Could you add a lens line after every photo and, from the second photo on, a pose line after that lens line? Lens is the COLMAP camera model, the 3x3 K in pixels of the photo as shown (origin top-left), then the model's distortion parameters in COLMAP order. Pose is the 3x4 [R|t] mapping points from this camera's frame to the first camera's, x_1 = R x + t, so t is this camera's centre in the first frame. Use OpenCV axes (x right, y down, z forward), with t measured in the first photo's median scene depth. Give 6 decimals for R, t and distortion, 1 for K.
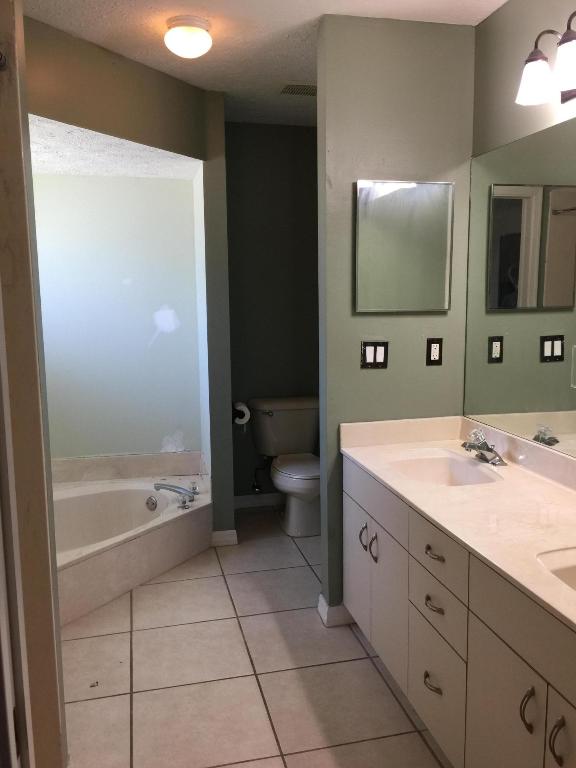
lens RADIAL K [[666.2, 0, 290.0], [0, 666.2, 375.9], [0, 0, 1]] dist [0.096026, -0.144567]
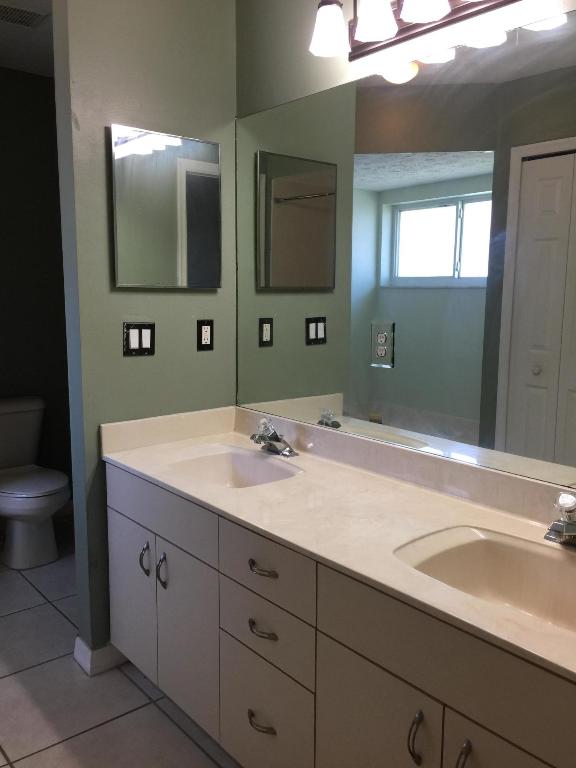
lens RADIAL K [[666.2, 0, 290.0], [0, 666.2, 375.9], [0, 0, 1]] dist [0.096026, -0.144567]
pose [[0.893351, -0.041564, 0.447433, -0.082763], [0.039227, 0.999125, 0.014492, 0.009697], [-0.447644, 0.004605, 0.894200, 0.167520]]
